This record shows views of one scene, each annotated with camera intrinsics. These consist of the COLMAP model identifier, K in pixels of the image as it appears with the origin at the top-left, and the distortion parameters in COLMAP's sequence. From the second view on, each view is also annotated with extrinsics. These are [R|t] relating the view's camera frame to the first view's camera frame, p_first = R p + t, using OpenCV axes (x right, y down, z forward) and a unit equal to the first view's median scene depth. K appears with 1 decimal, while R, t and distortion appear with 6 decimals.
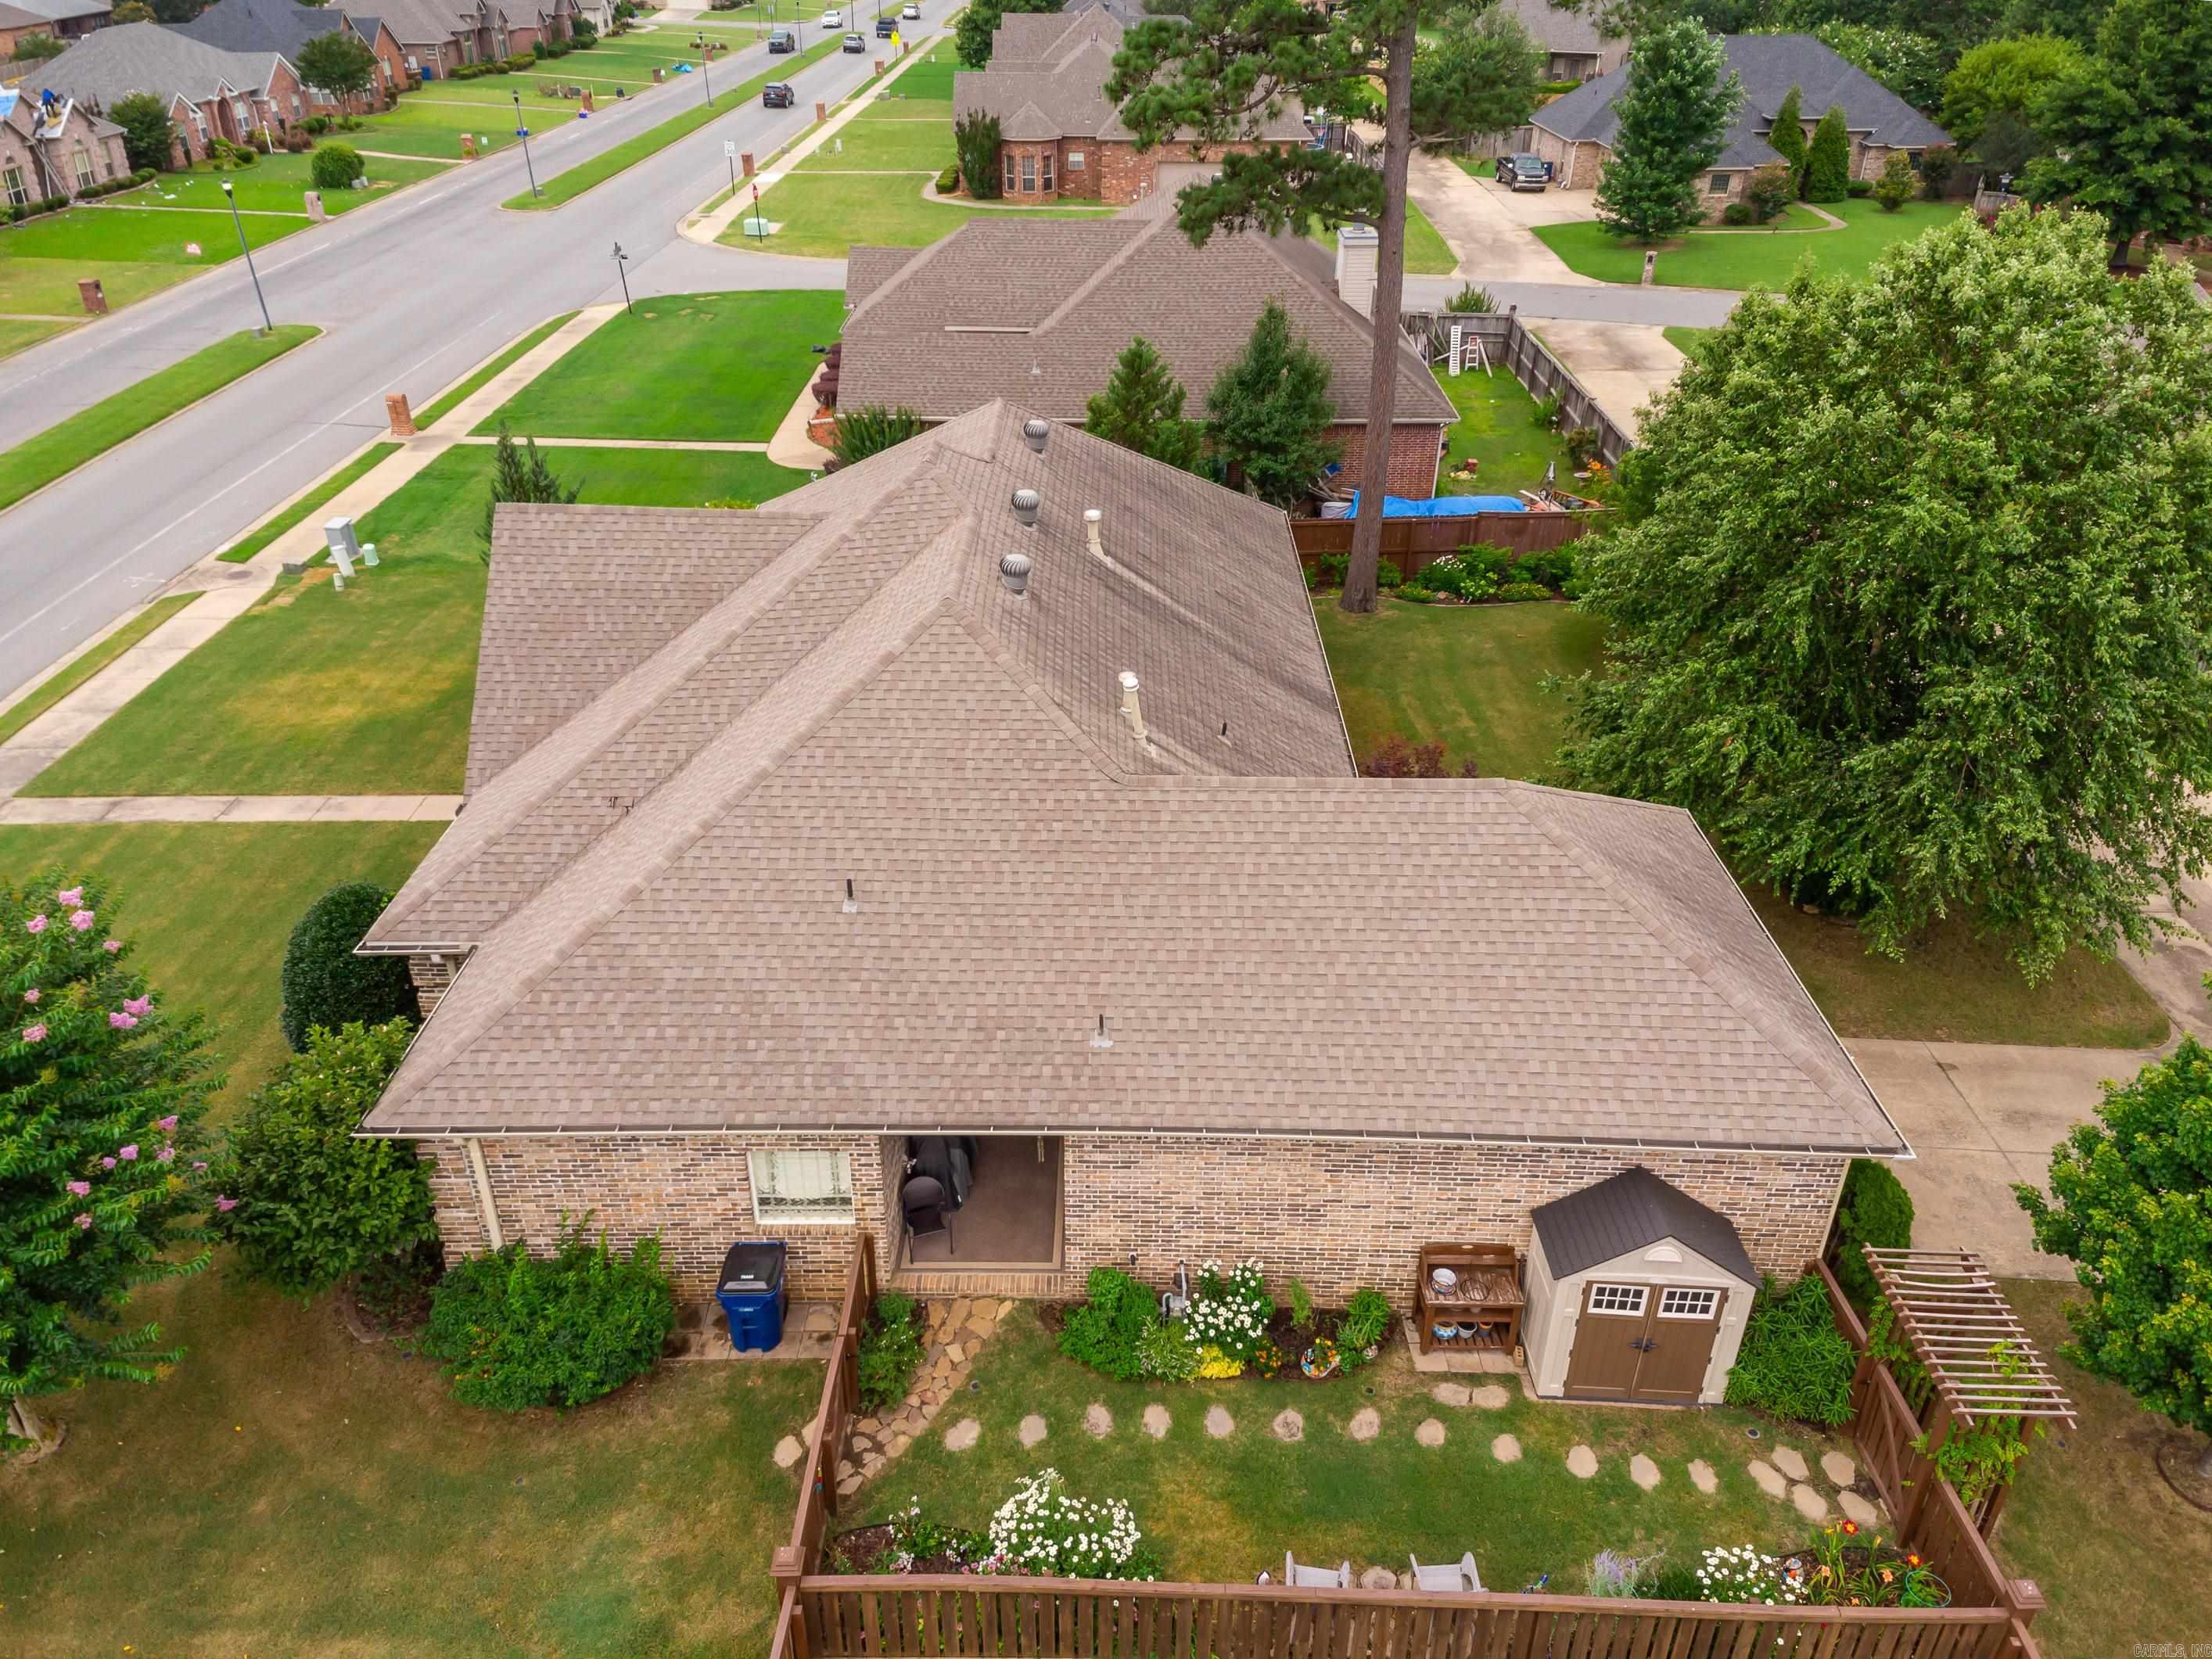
lens RADIAL K [[1553.9, 0, 1101.9], [0, 1553.9, 834.4], [0, 0, 1]] dist [0.240927, -0.264786]
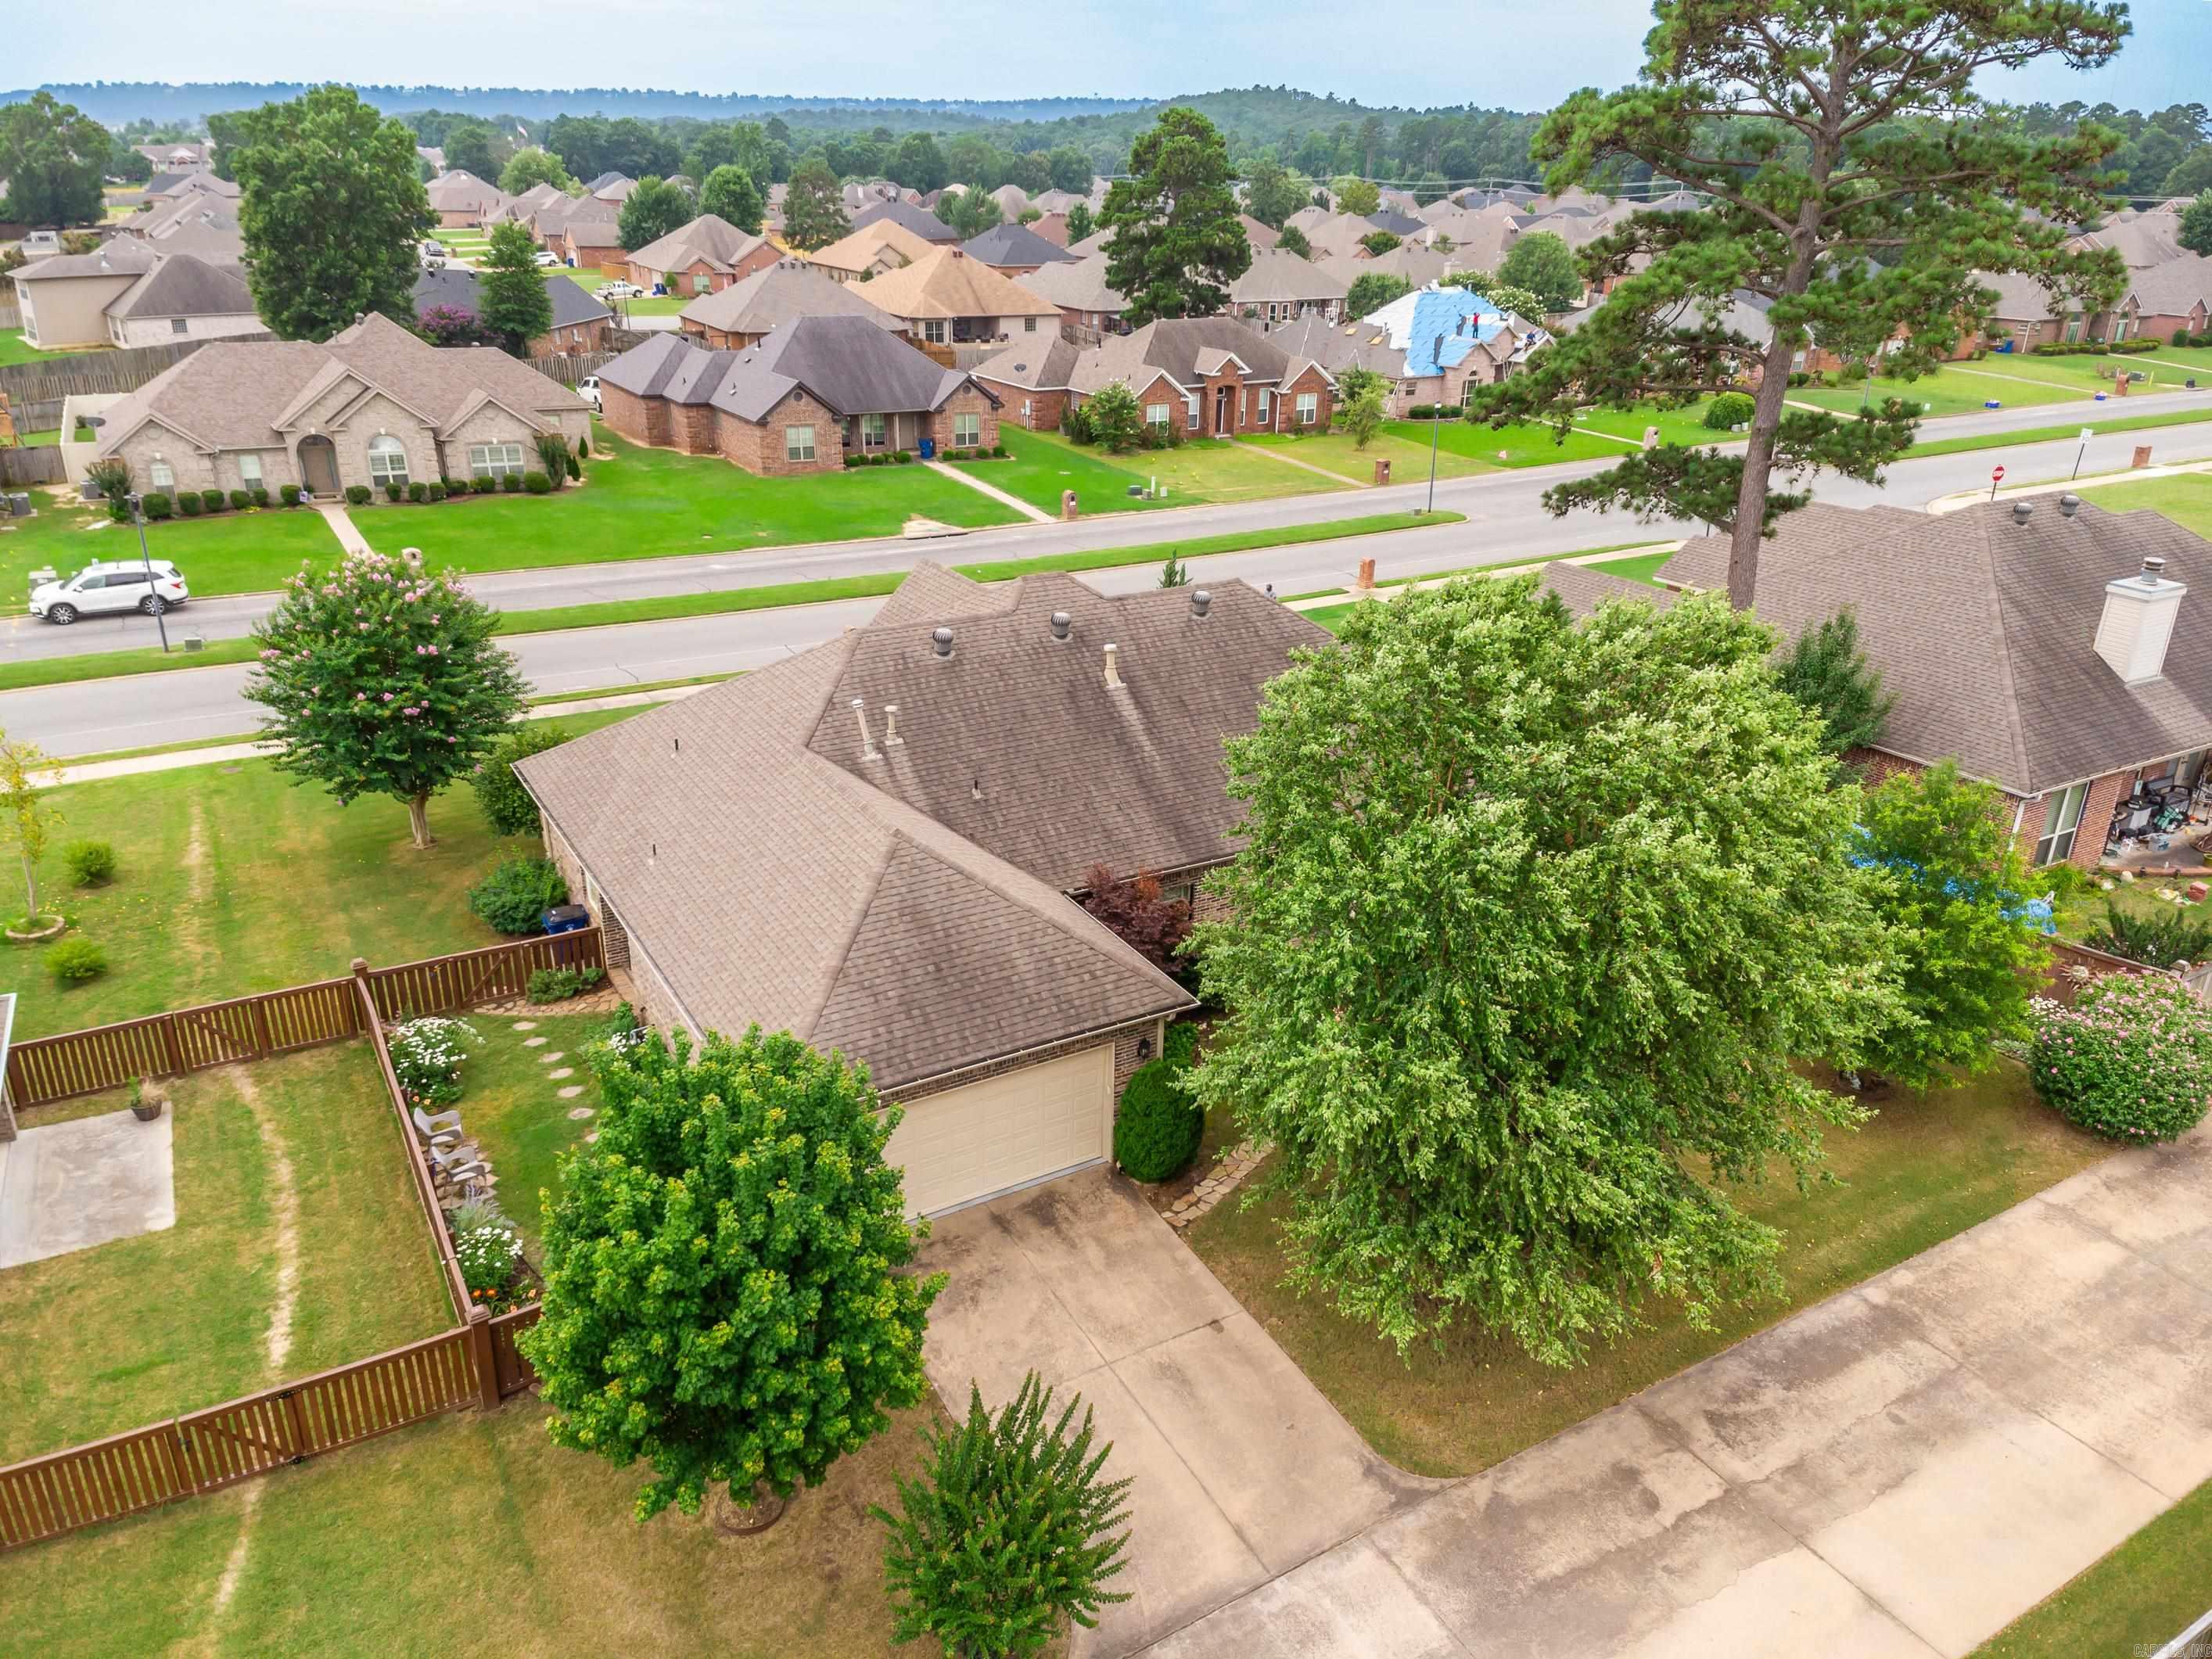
lens RADIAL K [[1553.9, 0, 1101.9], [0, 1553.9, 834.4], [0, 0, 1]] dist [0.240927, -0.264786]
pose [[0.517141, 0.339493, -0.785691, 0.550113], [-0.443197, 0.891533, 0.093516, -0.092054], [0.732217, 0.299855, 0.611510, 0.114674]]
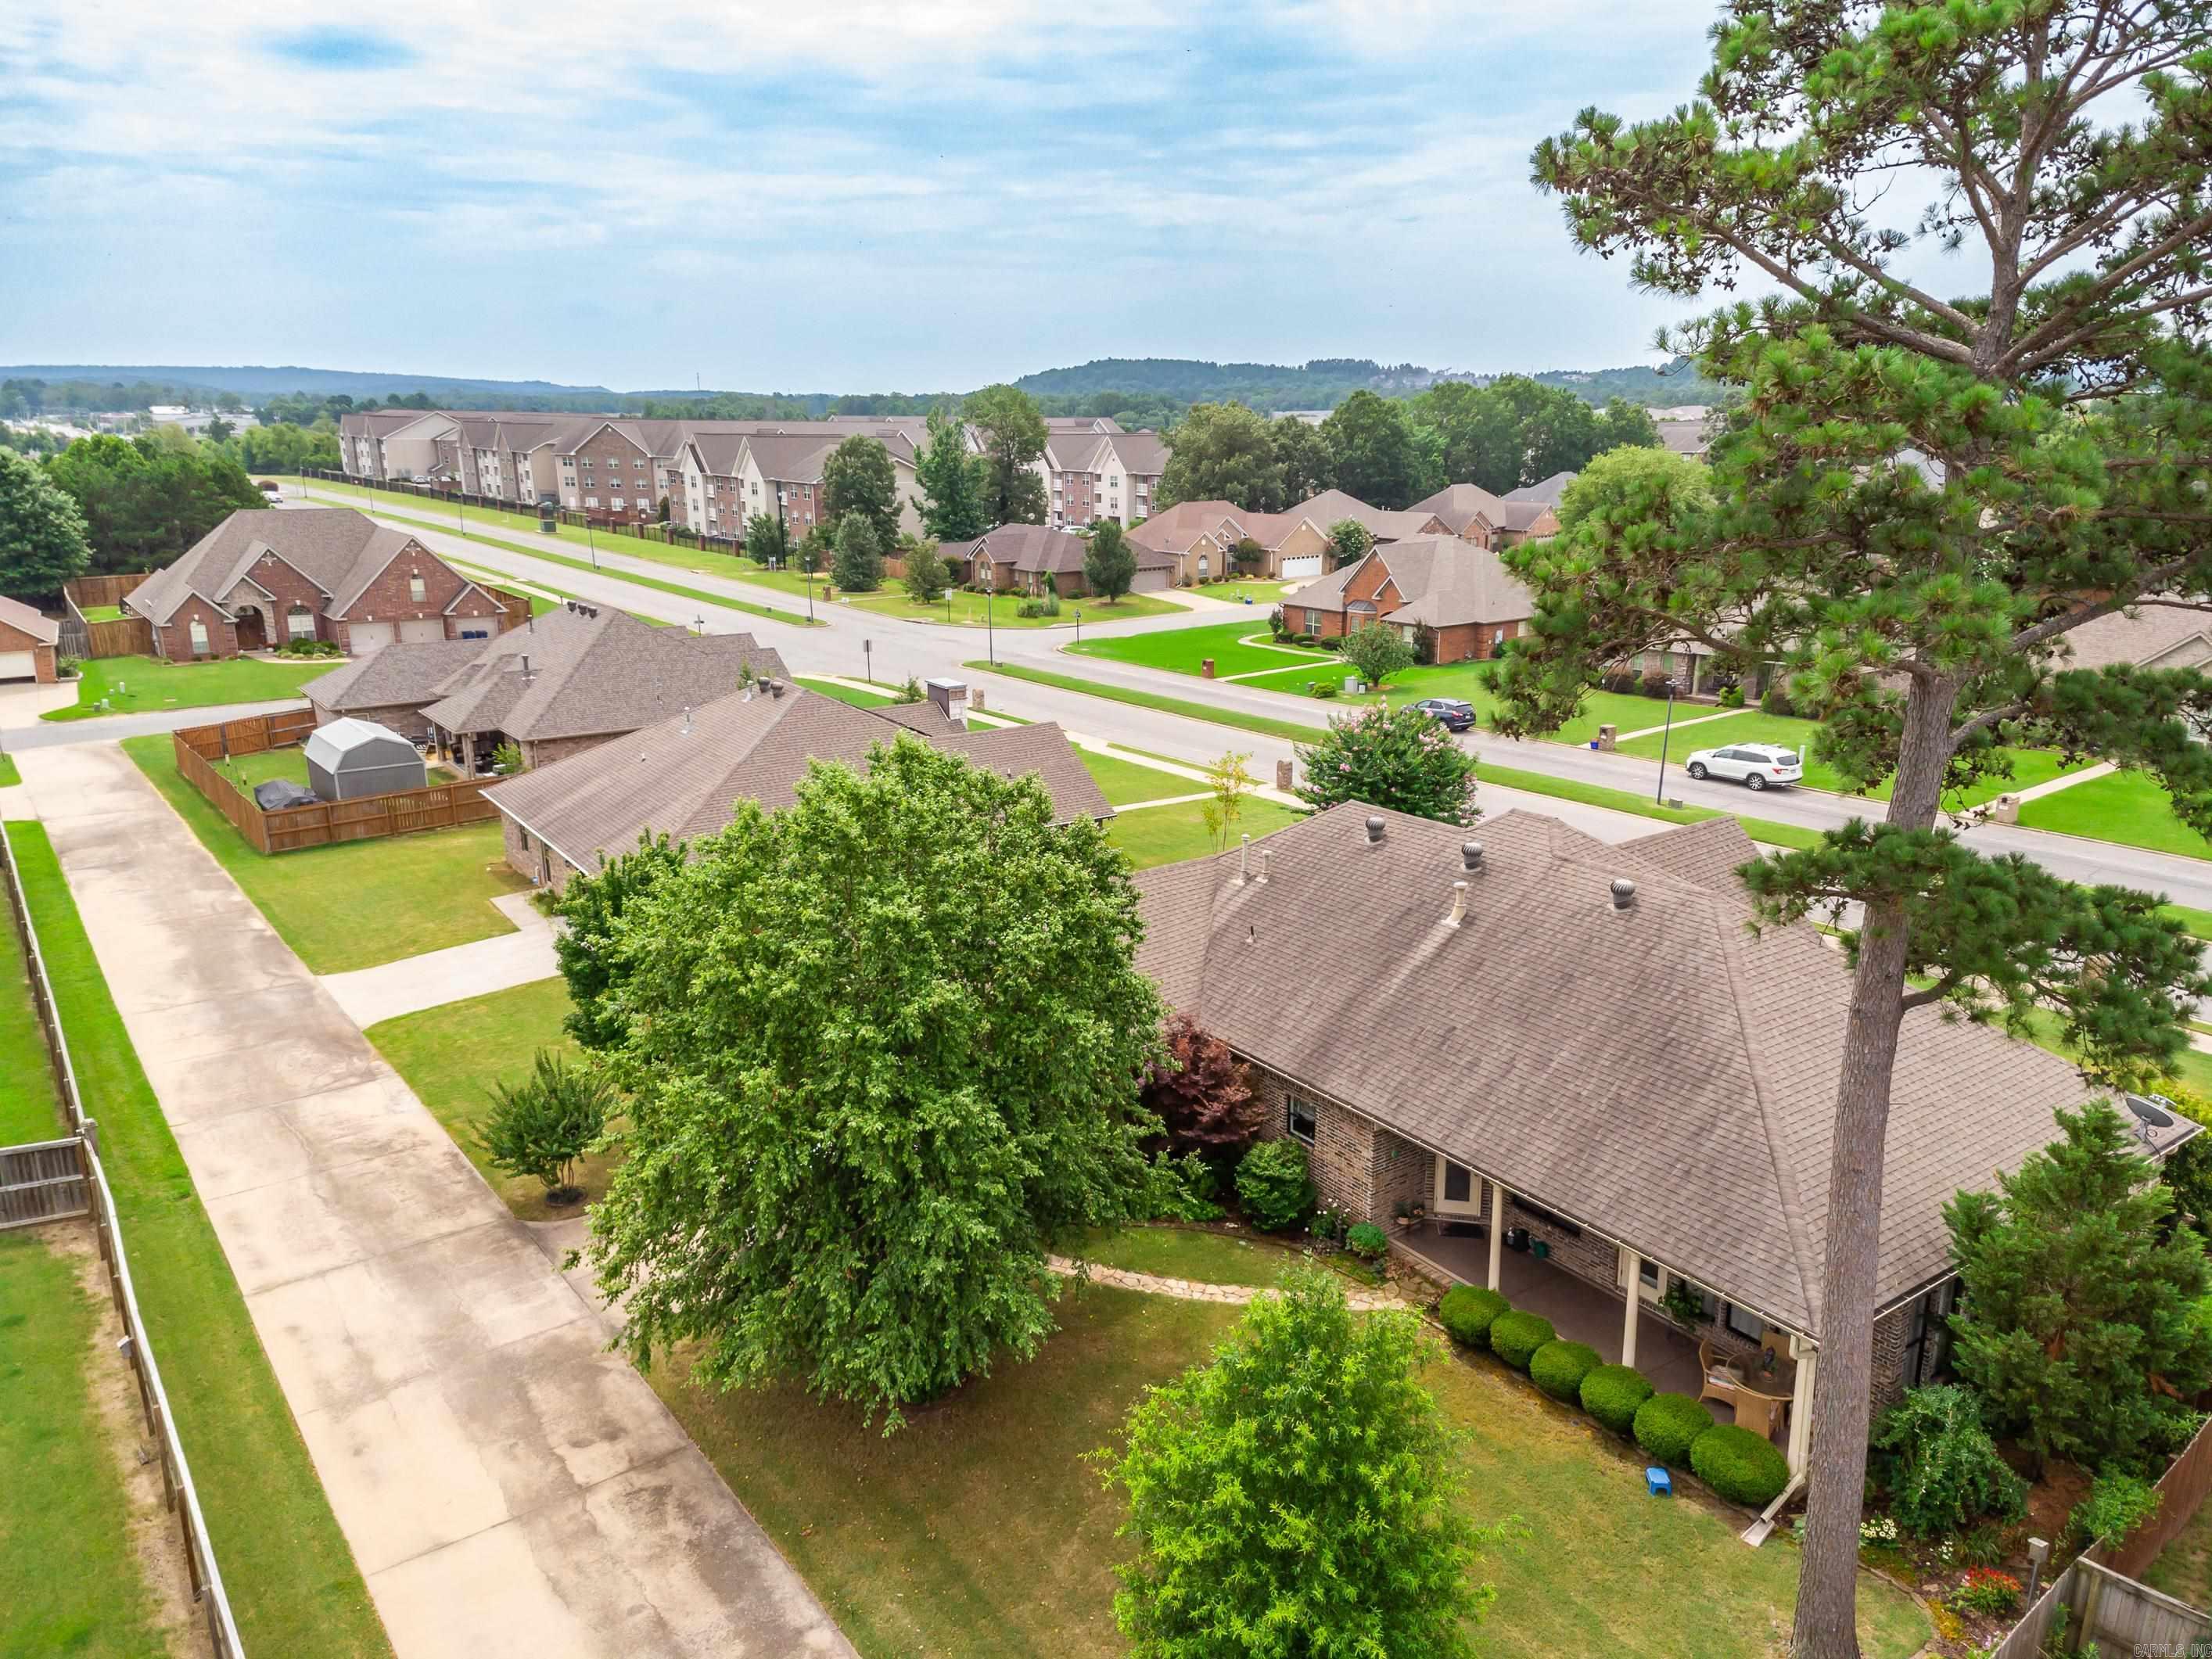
lens RADIAL K [[1553.9, 0, 1101.9], [0, 1553.9, 834.4], [0, 0, 1]] dist [0.240927, -0.264786]
pose [[-0.803763, 0.156026, -0.574126, 0.479708], [-0.294608, 0.734004, 0.611919, -0.503607], [0.516886, 0.660980, -0.543999, 0.821455]]
